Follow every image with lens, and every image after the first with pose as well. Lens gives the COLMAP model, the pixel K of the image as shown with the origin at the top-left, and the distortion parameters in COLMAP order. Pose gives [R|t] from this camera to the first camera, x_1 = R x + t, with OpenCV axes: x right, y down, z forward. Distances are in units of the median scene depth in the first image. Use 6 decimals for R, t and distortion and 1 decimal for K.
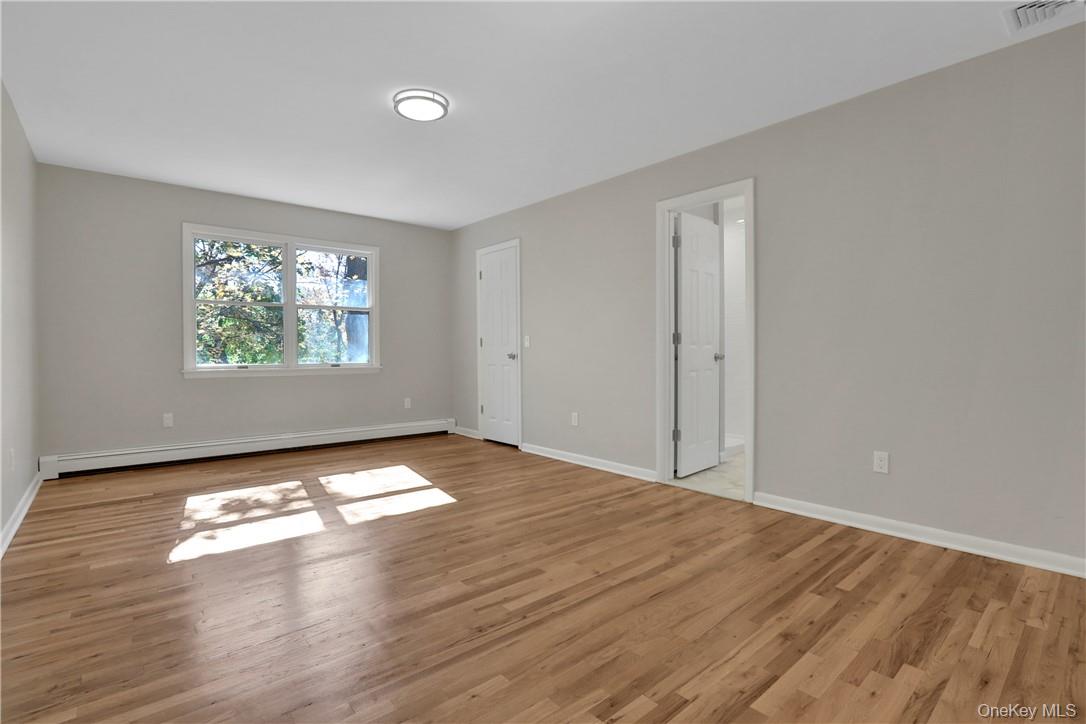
lens RADIAL K [[502.8, 0, 534.0], [0, 502.8, 356.5], [0, 0, 1]] dist [-0.060544, 0.019937]
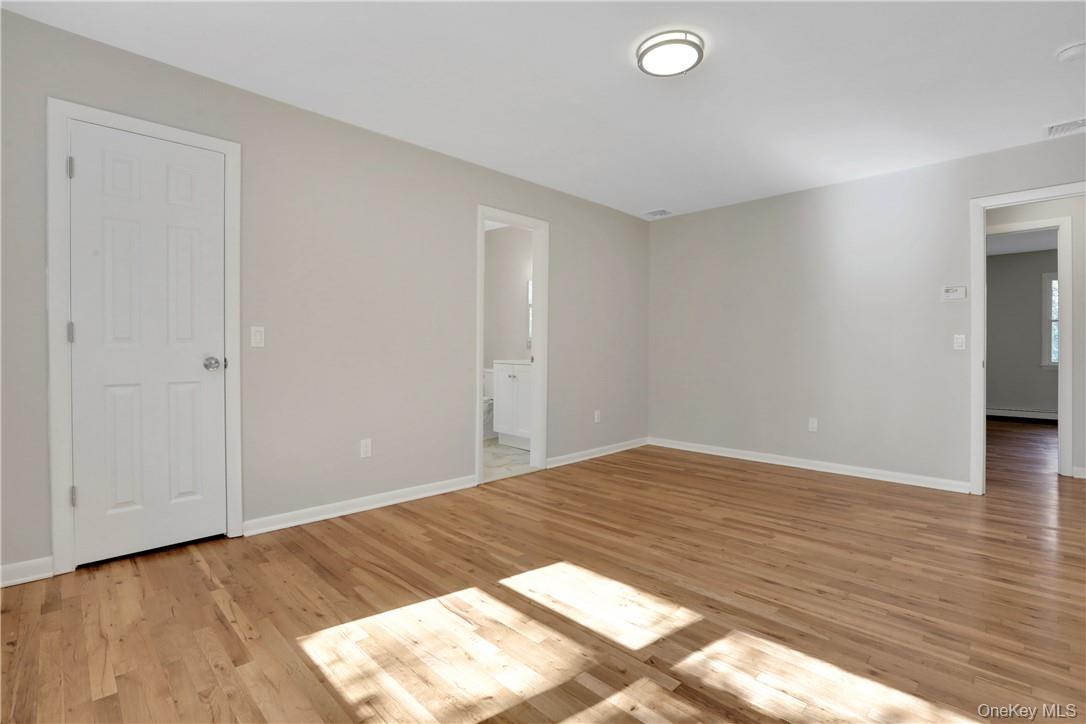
lens RADIAL K [[502.8, 0, 534.0], [0, 502.8, 356.5], [0, 0, 1]] dist [-0.060544, 0.019937]
pose [[-0.061091, 0.005556, 0.998117, -0.897492], [0.021386, 0.999762, -0.004256, 0.004047], [-0.997903, 0.021086, -0.061195, 1.131076]]
